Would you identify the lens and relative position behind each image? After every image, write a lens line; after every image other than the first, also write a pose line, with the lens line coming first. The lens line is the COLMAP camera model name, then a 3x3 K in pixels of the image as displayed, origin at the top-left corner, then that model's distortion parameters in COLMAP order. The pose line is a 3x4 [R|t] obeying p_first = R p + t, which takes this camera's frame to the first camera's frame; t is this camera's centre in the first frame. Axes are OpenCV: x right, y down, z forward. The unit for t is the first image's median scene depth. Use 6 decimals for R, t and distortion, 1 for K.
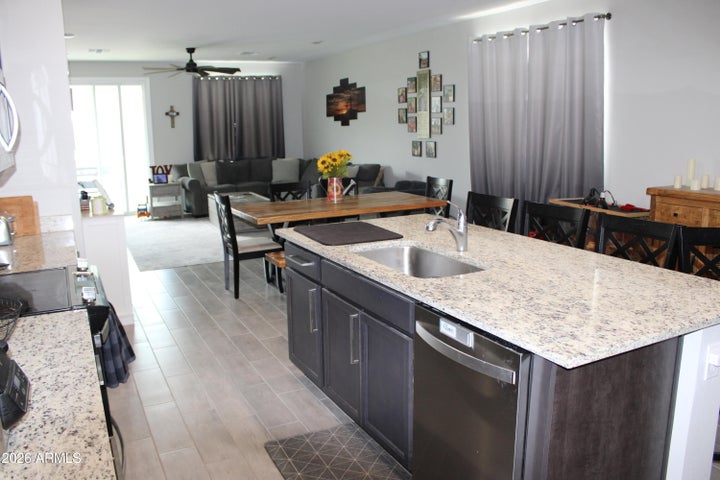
lens RADIAL K [[594.3, 0, 357.7], [0, 594.3, 238.6], [0, 0, 1]] dist [-0.144891, 0.102218]
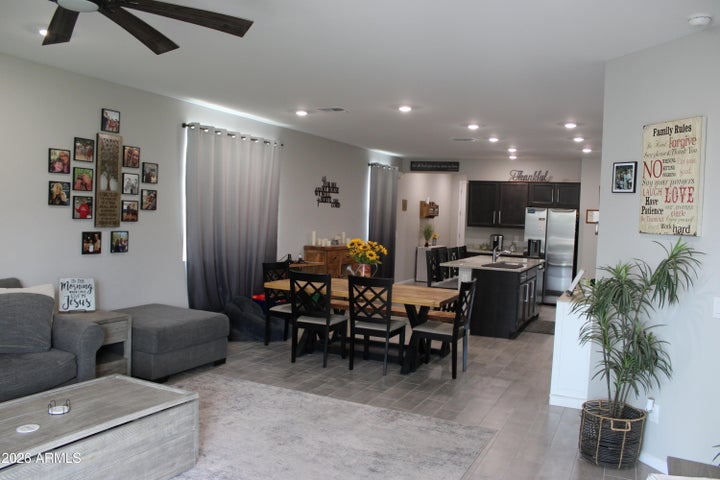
lens RADIAL K [[594.3, 0, 360.0], [0, 594.3, 241.4], [0, 0, 1]] dist [-0.144891, 0.102218]
pose [[-0.618404, -0.045778, 0.784526, -0.578335], [0.122077, 0.980587, 0.153446, -0.203191], [-0.776321, 0.190664, -0.600810, 1.078338]]
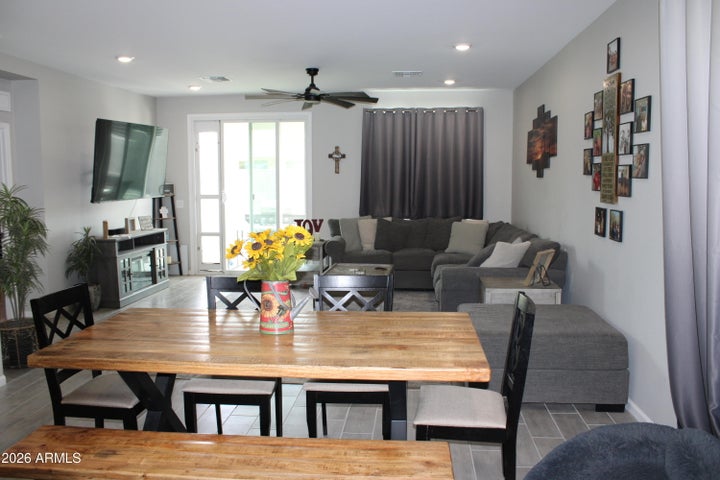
lens RADIAL K [[594.3, 0, 361.8], [0, 594.3, 238.8], [0, 0, 1]] dist [-0.144891, 0.102218]
pose [[0.844605, 0.074539, -0.530175, 0.184770], [-0.117629, 0.991900, -0.047938, -0.078816], [0.522308, 0.102853, 0.846532, 0.404449]]
